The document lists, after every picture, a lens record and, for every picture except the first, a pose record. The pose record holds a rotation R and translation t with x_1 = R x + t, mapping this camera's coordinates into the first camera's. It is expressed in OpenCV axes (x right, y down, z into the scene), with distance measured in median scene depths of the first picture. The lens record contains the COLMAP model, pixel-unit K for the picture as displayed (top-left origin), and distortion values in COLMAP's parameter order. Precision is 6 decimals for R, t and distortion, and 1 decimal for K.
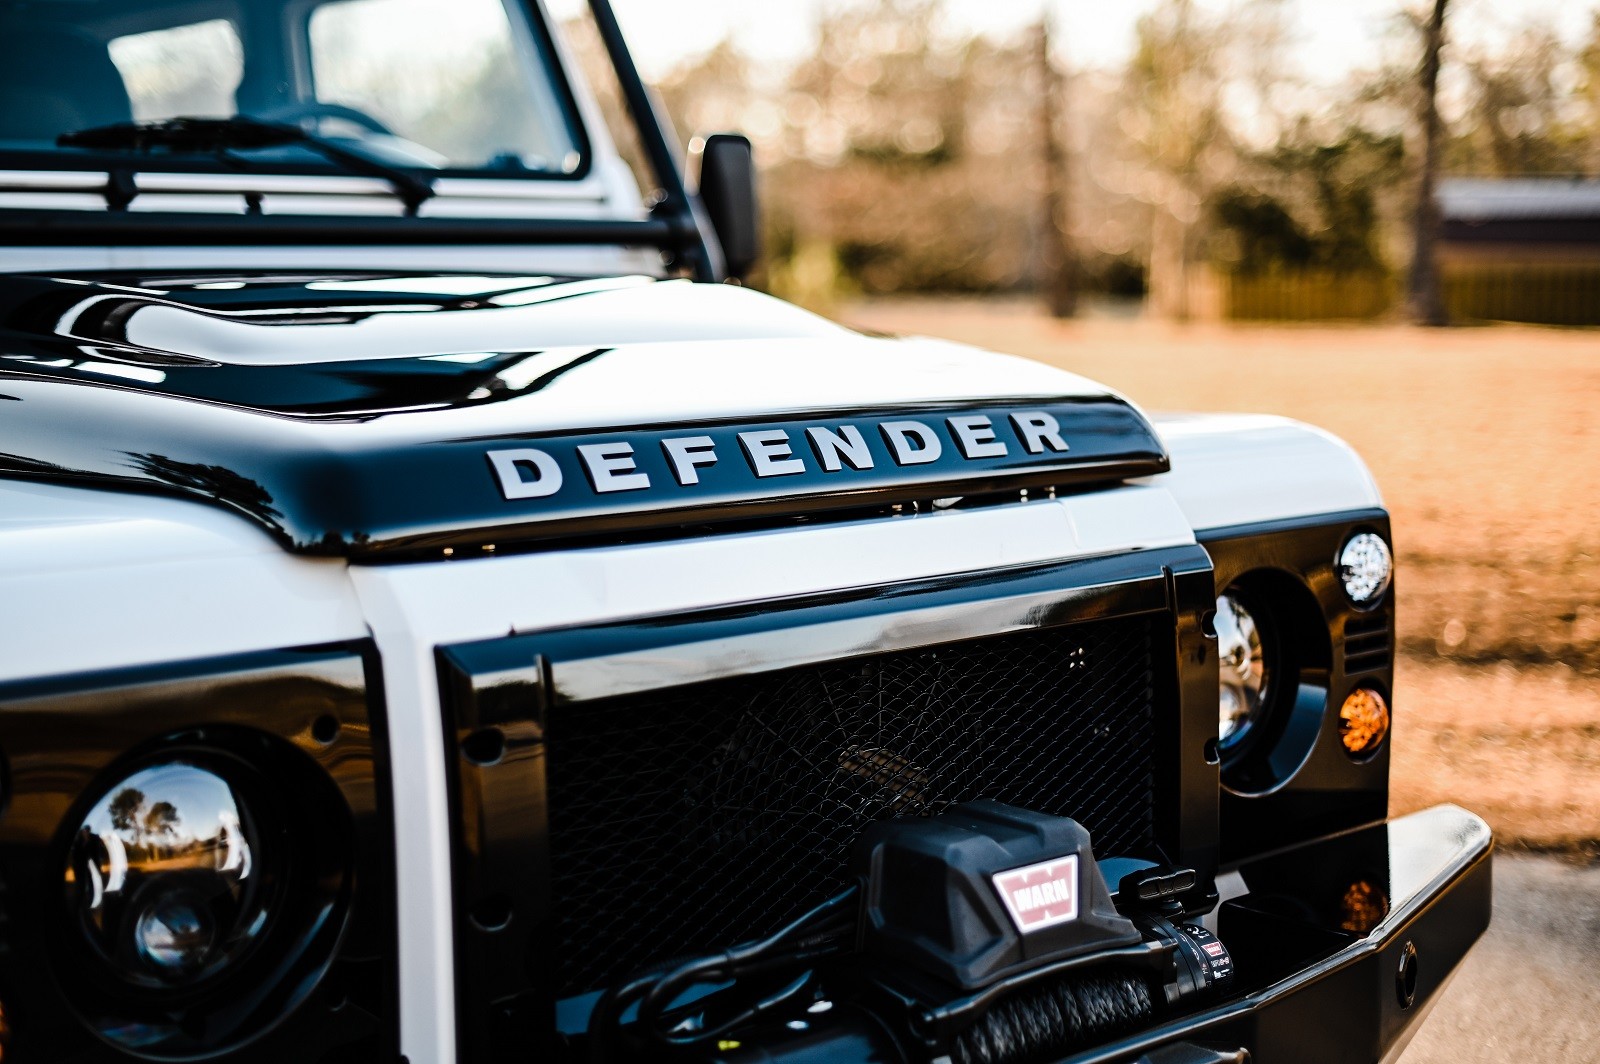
lens RADIAL K [[2408.5, 0, 800.0], [0, 2408.5, 532.0], [0, 0, 1]] dist [0.195585, 0.011377]
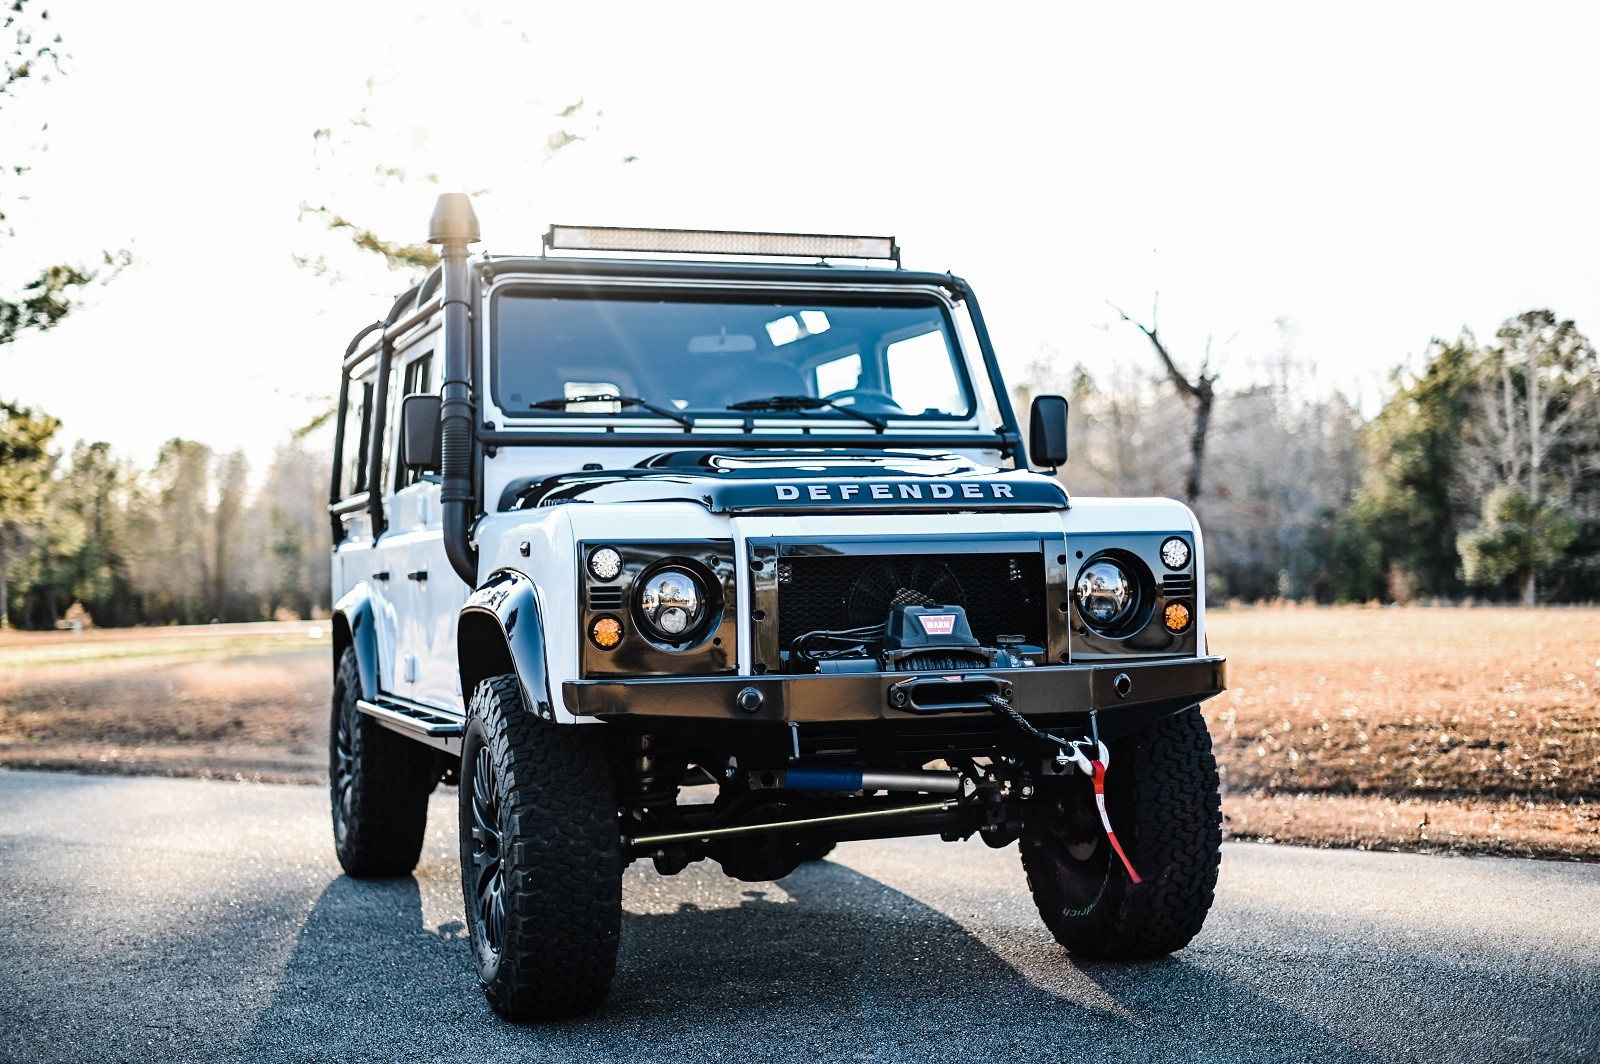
lens RADIAL K [[2408.5, 0, 800.0], [0, 2408.5, 532.0], [0, 0, 1]] dist [0.195585, 0.011377]
pose [[0.922852, -0.014928, -0.384865, 0.819731], [-0.032851, 0.992556, -0.117272, 0.290777], [0.383751, 0.120867, 0.915492, -1.390603]]
